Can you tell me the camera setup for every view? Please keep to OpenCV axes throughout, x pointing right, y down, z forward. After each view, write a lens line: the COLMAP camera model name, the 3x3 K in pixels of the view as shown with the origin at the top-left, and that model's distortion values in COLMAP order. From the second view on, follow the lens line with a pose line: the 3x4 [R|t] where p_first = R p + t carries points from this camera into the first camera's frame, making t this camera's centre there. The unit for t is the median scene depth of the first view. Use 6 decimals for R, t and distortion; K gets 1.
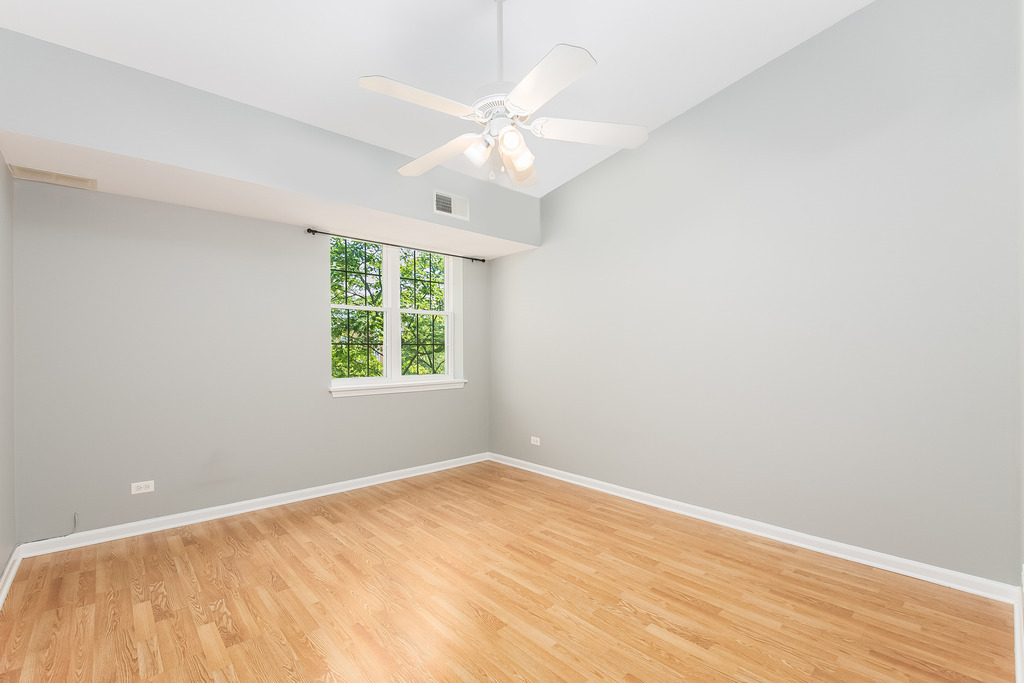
lens RADIAL K [[446.1, 0, 505.9], [0, 446.1, 342.7], [0, 0, 1]] dist [0.028143, -0.020075]
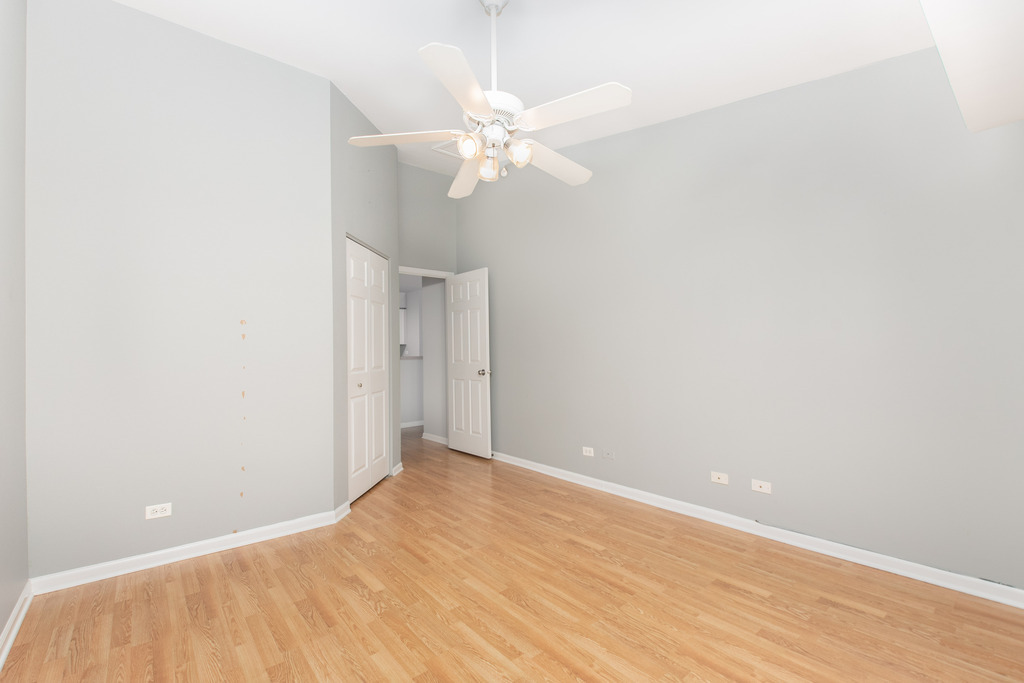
lens RADIAL K [[446.1, 0, 505.9], [0, 446.1, 342.7], [0, 0, 1]] dist [0.028143, -0.020075]
pose [[-0.998883, 0.020224, 0.042697, -0.052725], [0.018269, 0.998788, -0.045697, 0.029228], [-0.043569, -0.044866, -0.998042, 1.511439]]
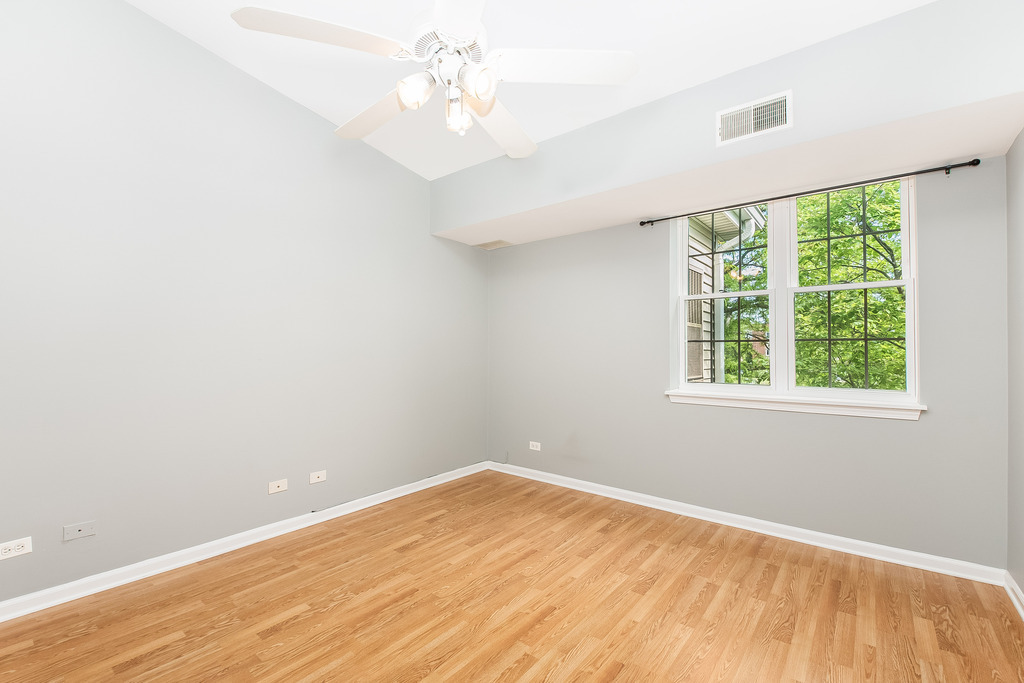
lens RADIAL K [[446.1, 0, 505.9], [0, 446.1, 342.7], [0, 0, 1]] dist [0.028143, -0.020075]
pose [[0.155552, -0.009169, -0.987785, 0.586118], [0.019934, 0.999782, -0.006141, 0.005538], [0.987626, -0.018736, 0.155701, 0.736891]]
